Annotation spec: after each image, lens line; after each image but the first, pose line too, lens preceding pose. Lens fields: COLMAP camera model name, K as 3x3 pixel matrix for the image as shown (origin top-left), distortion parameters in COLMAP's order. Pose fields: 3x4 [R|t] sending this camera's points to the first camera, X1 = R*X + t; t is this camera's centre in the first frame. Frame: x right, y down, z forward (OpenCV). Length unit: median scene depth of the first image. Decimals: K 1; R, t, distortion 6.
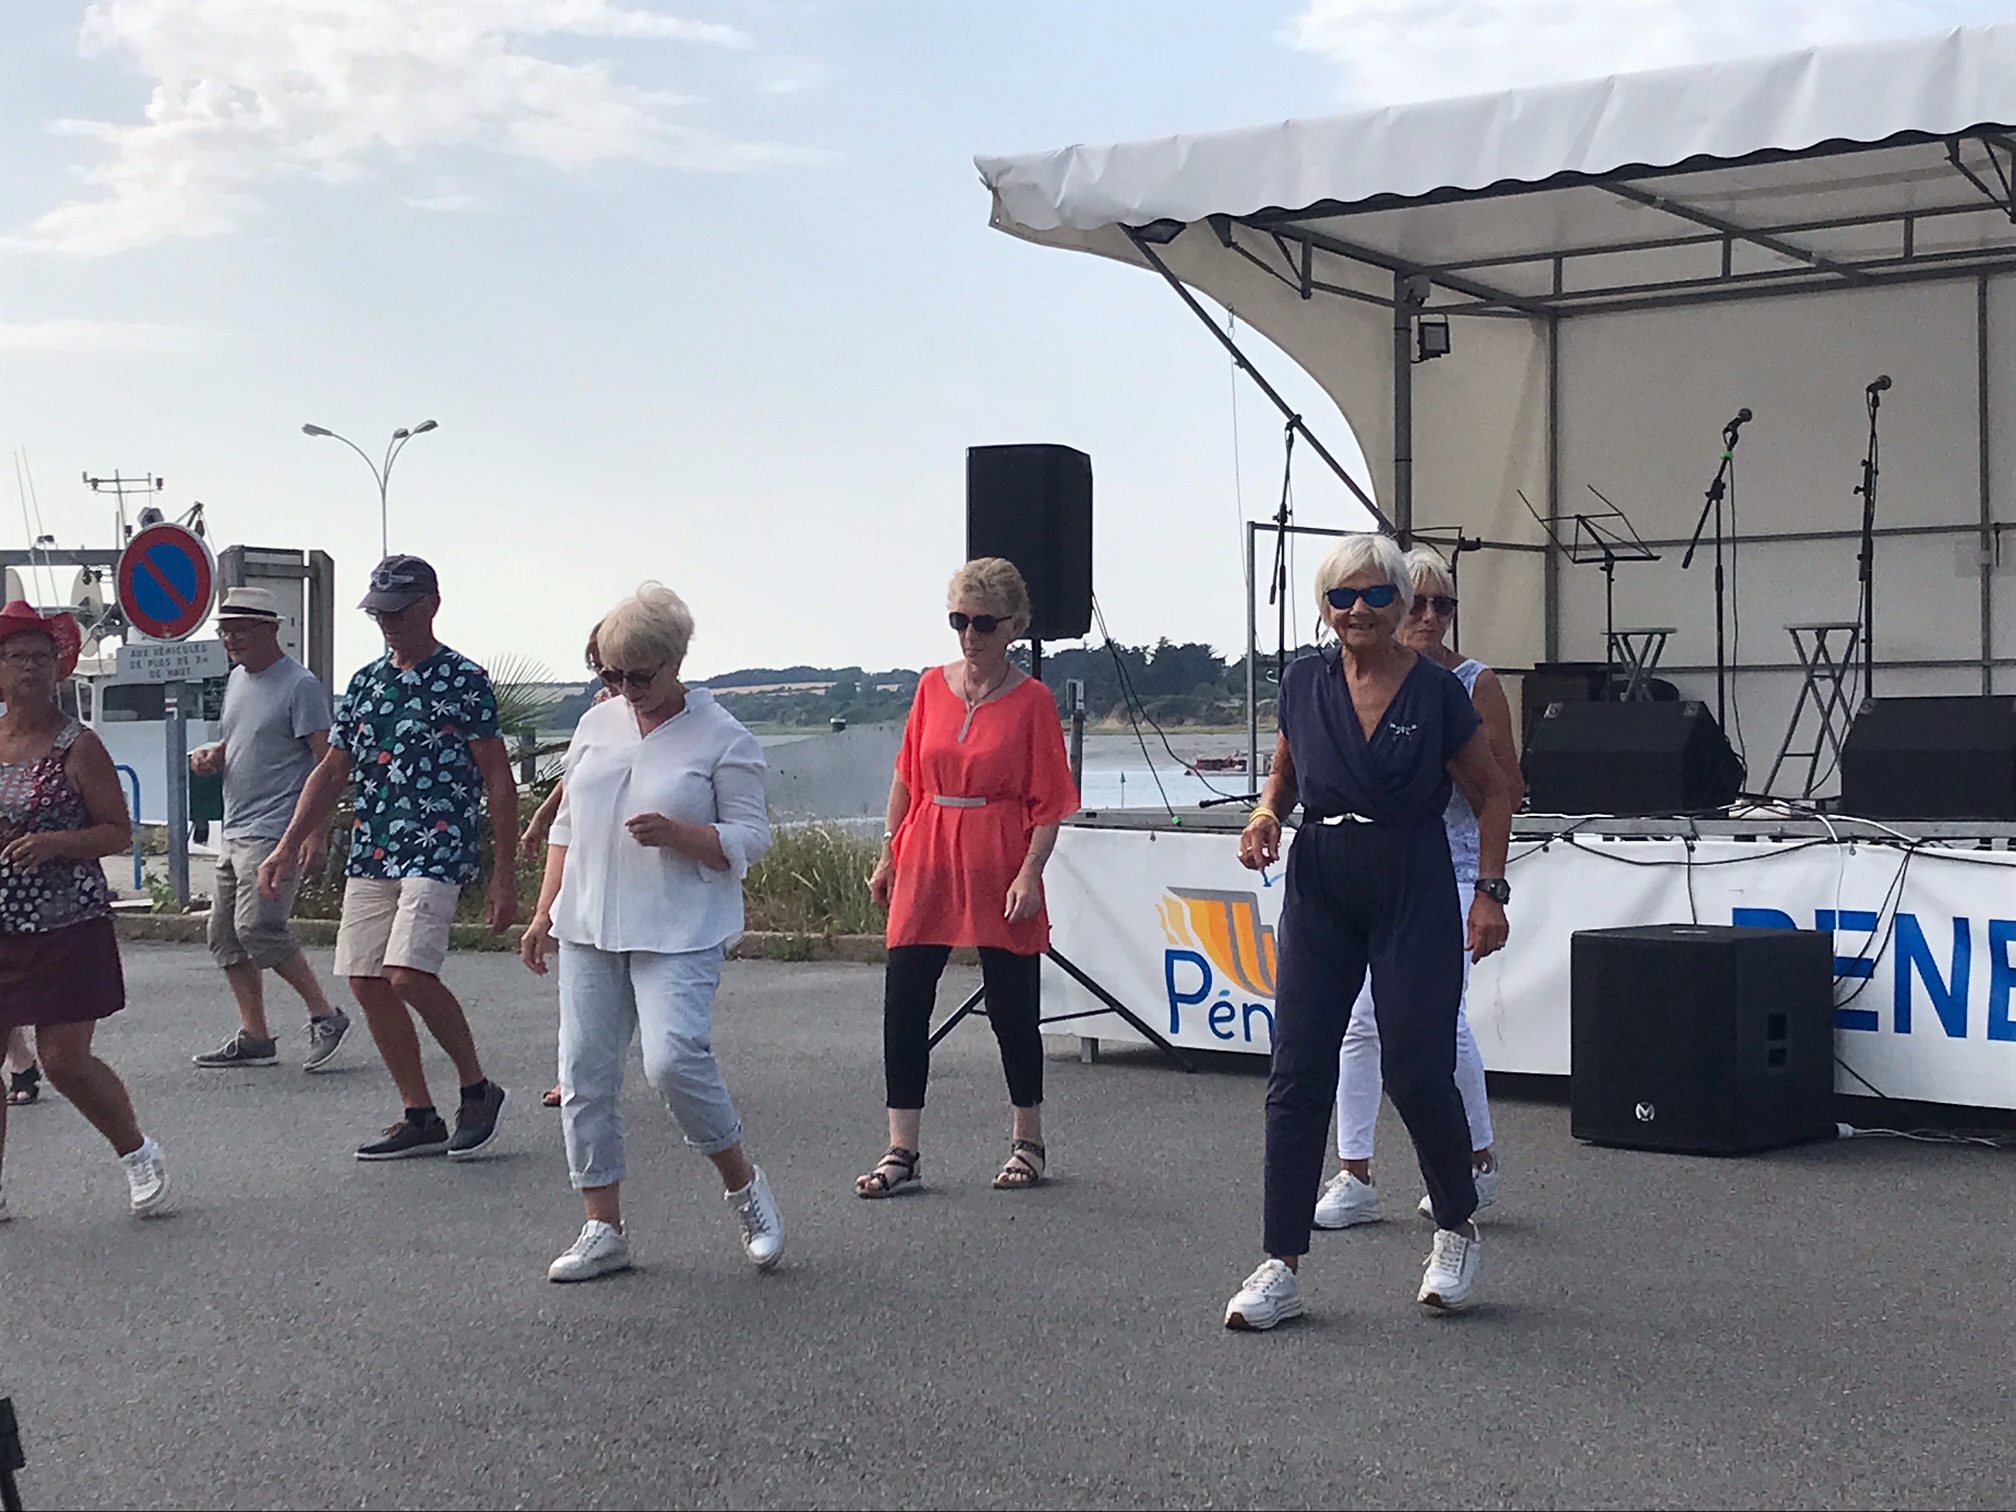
lens RADIAL K [[3738.7, 0, 1010.2], [0, 3738.7, 755.7], [0, 0, 1]] dist [0.196946, 0.000000]
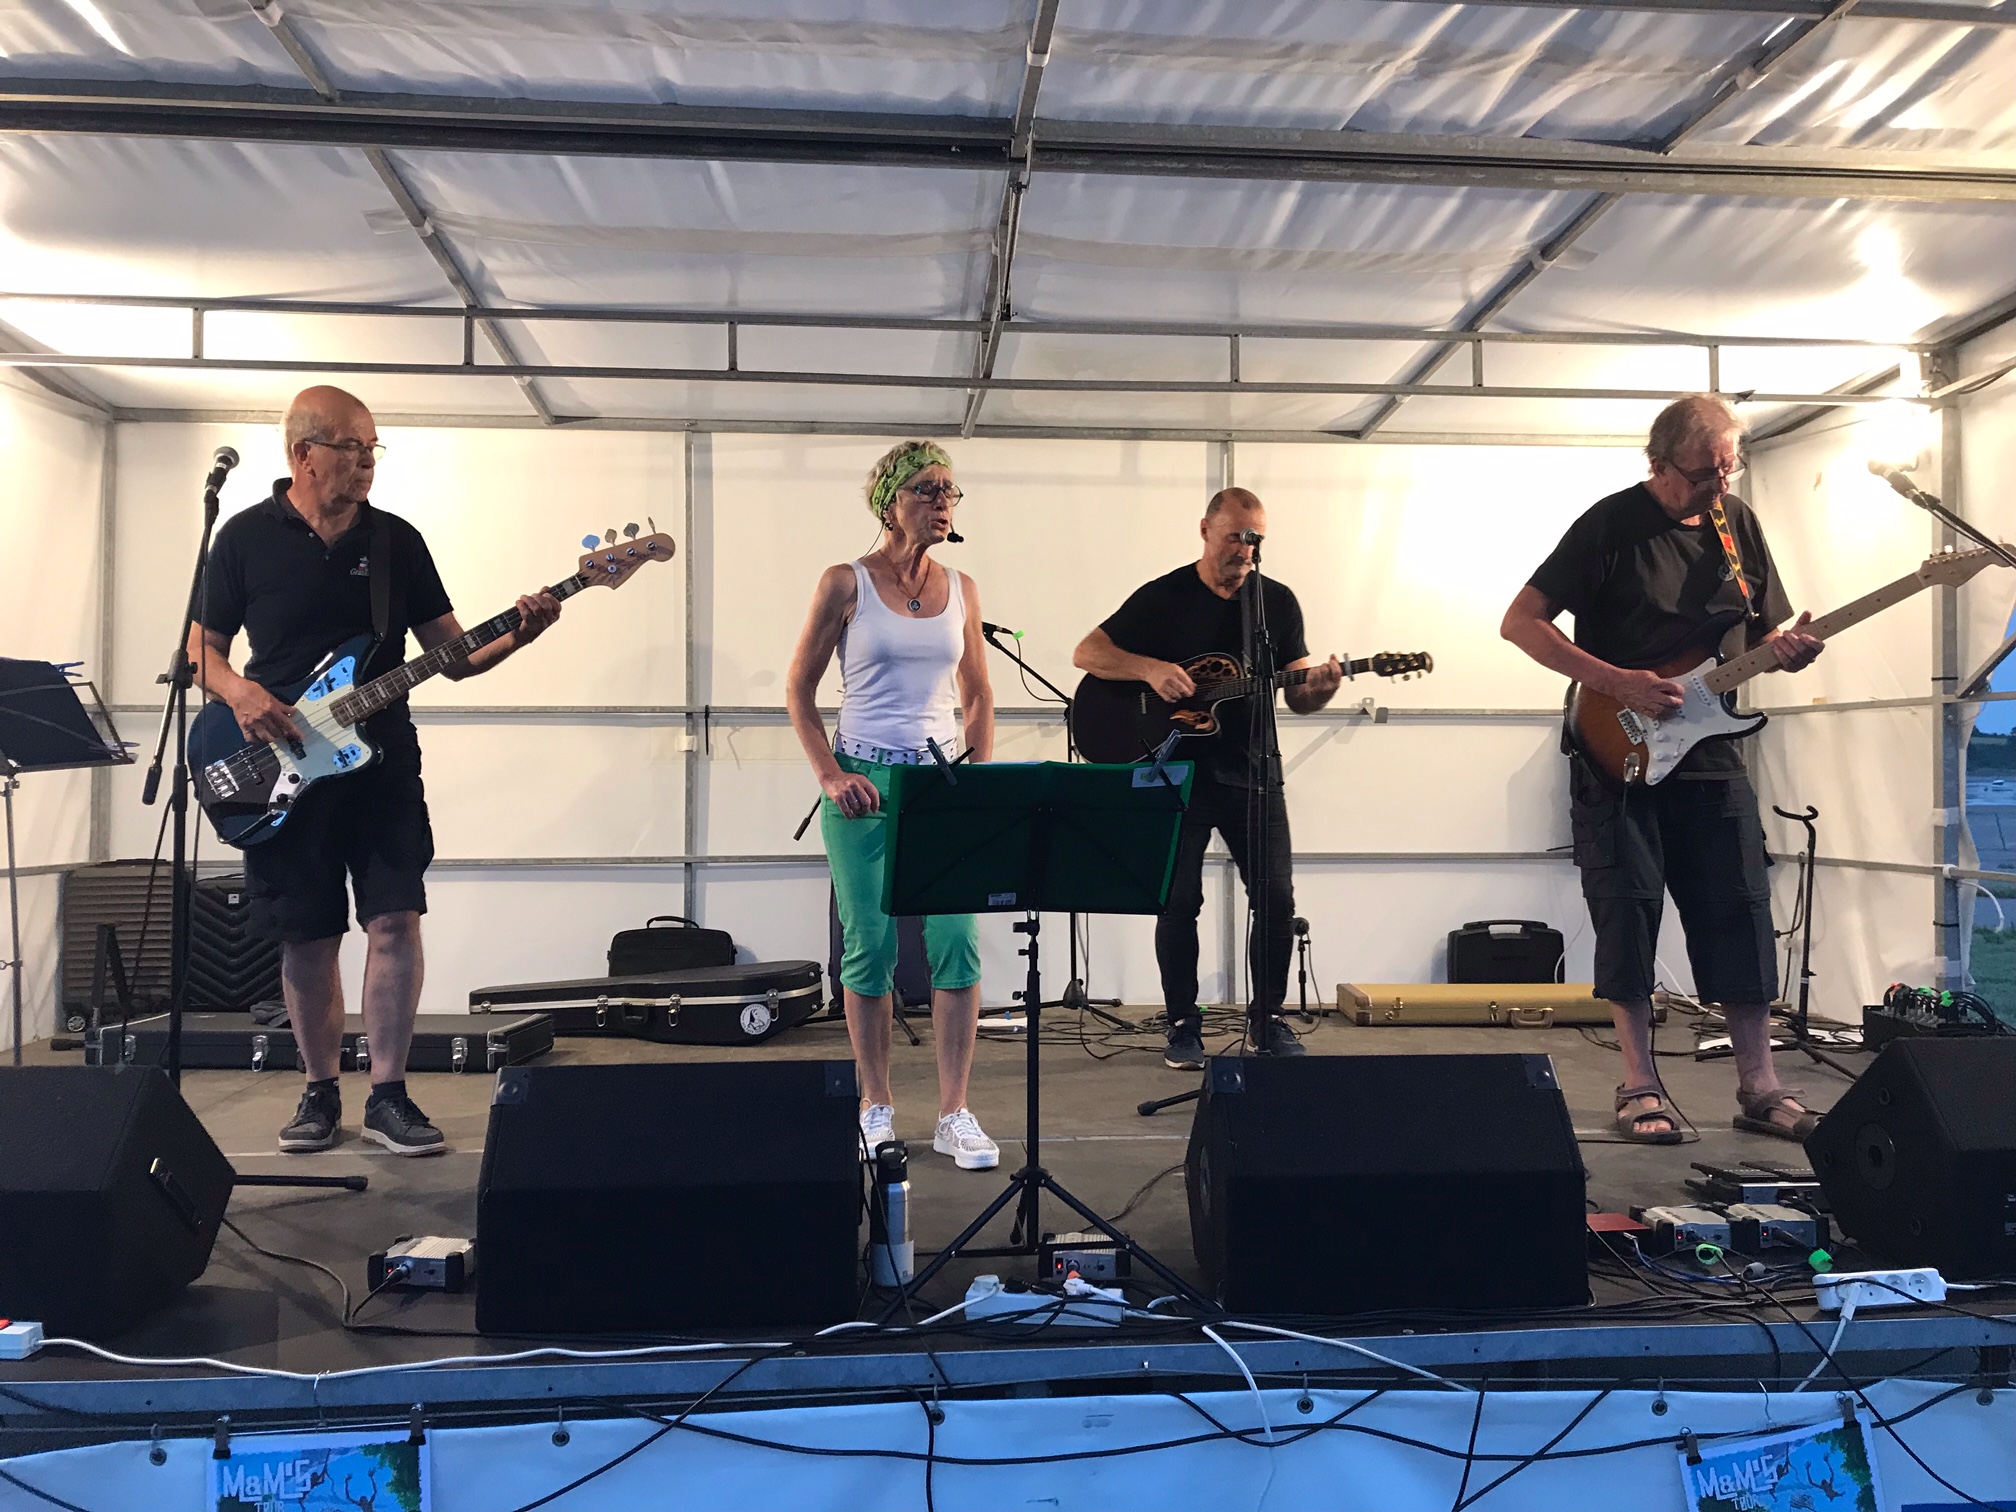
lens RADIAL K [[1681.8, 0, 995.1], [0, 1681.8, 760.2], [0, 0, 1]] dist [-0.006467, 0.000031]
pose [[0.707714, 0.019053, 0.706243, 0.031802], [-0.006711, 0.999772, -0.020246, -0.043370], [-0.706468, 0.009589, 0.707680, 0.702666]]
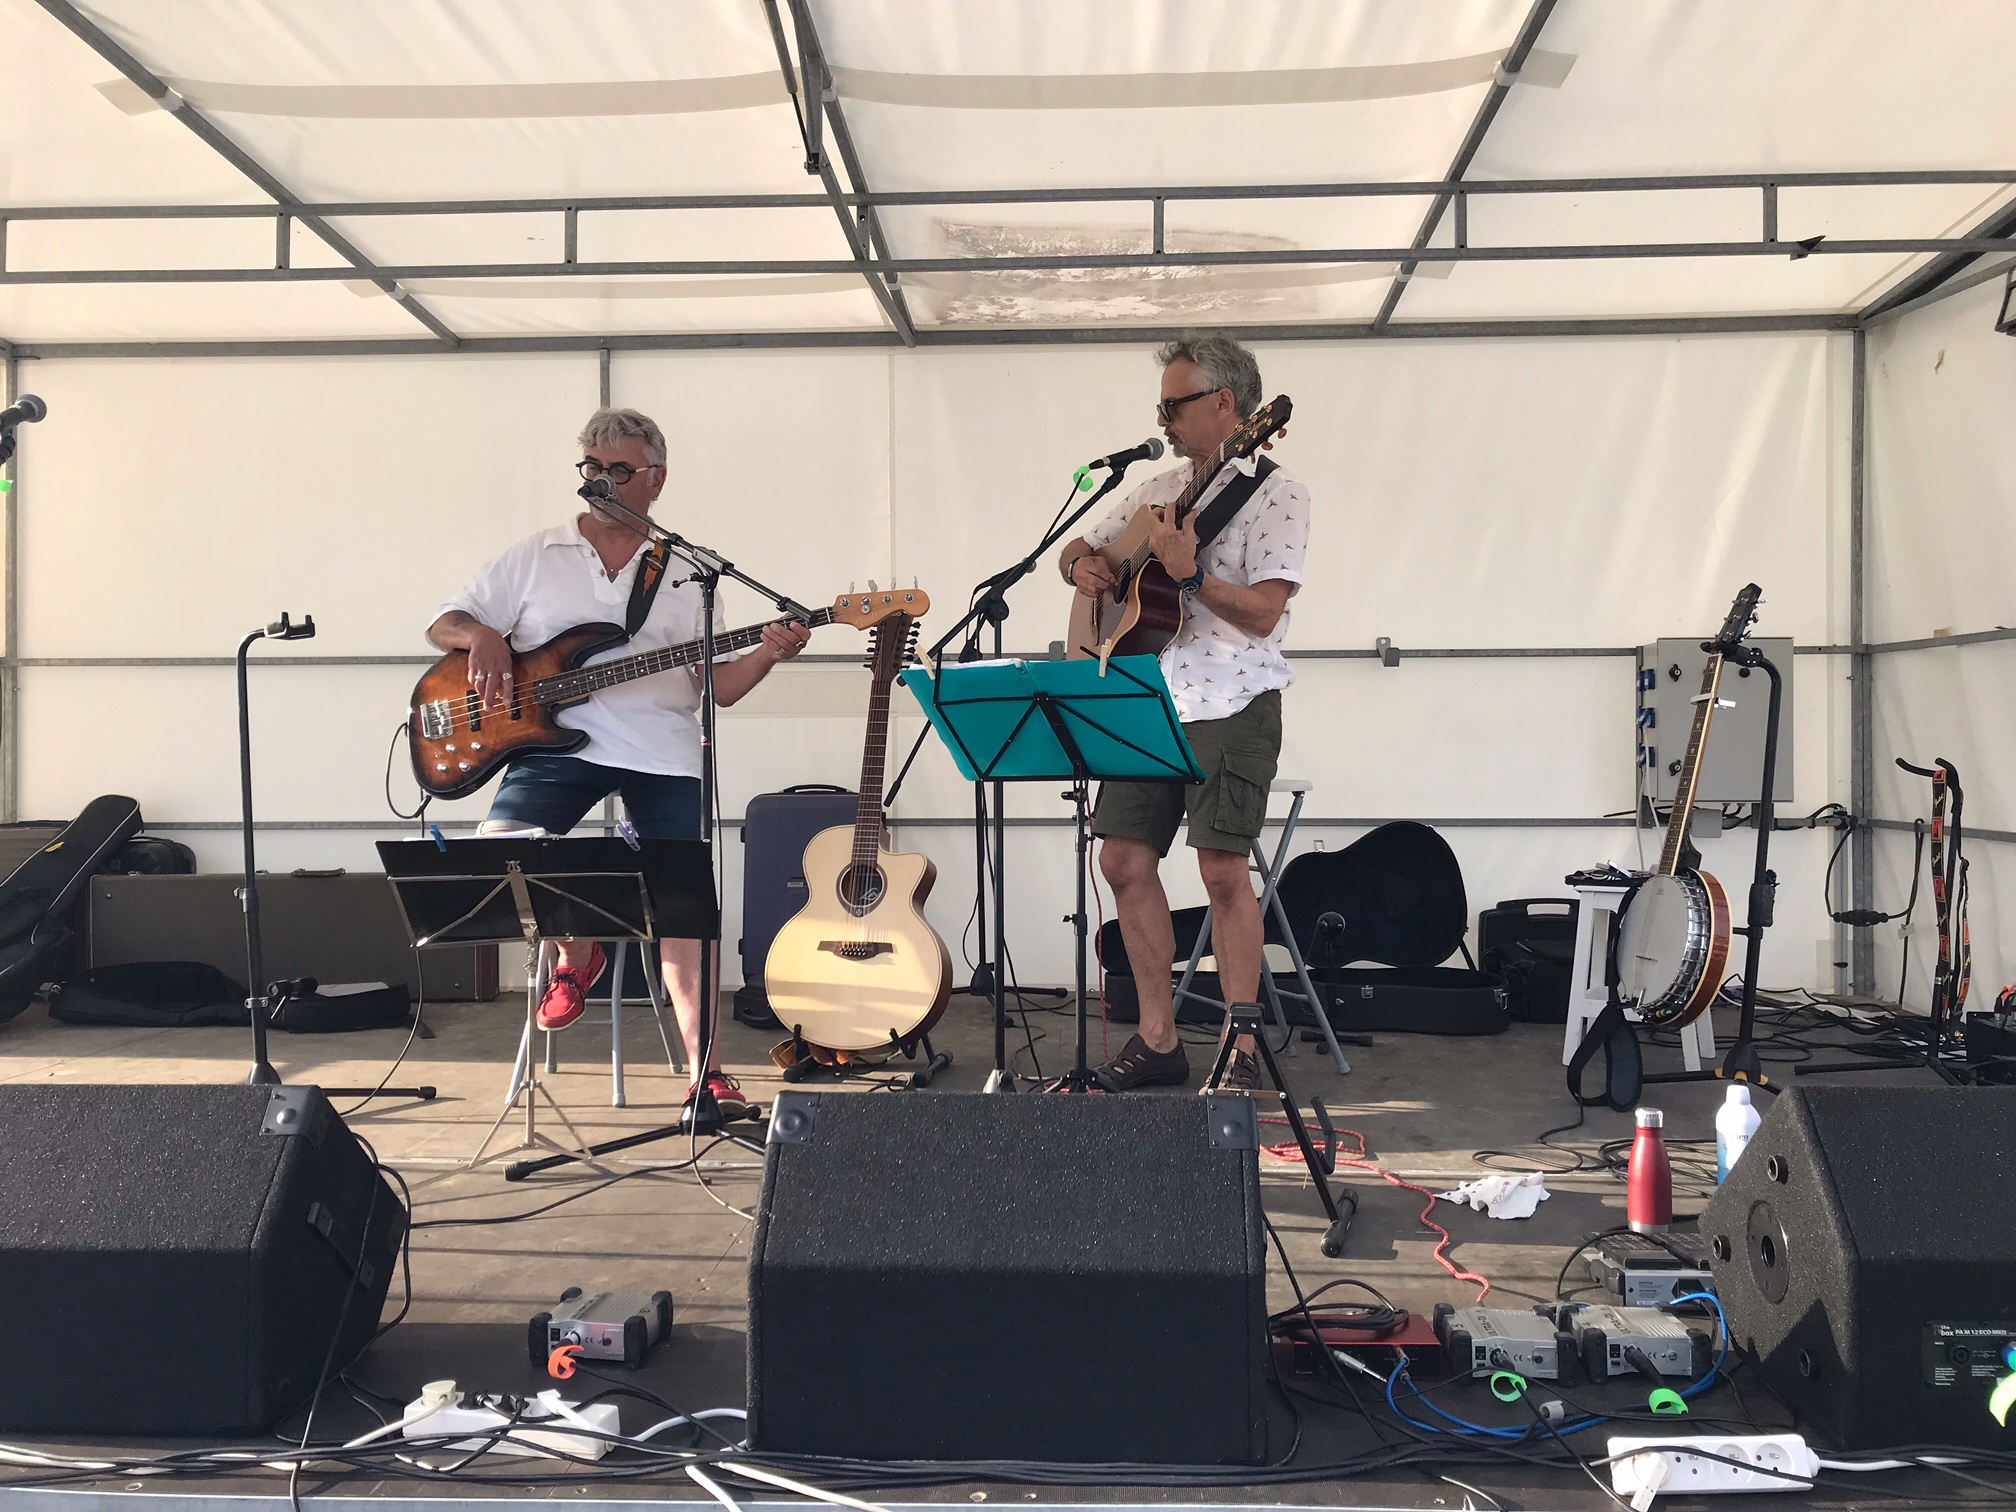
lens RADIAL K [[1681.8, 0, 1009.8], [0, 1681.8, 717.2], [0, 0, 1]] dist [-0.006467, 0.000031]
pose [[0.796008, 0.018433, 0.605005, 0.115977], [-0.004670, 0.999693, -0.024314, -0.041309], [-0.605268, 0.016529, 0.795850, 0.697058]]
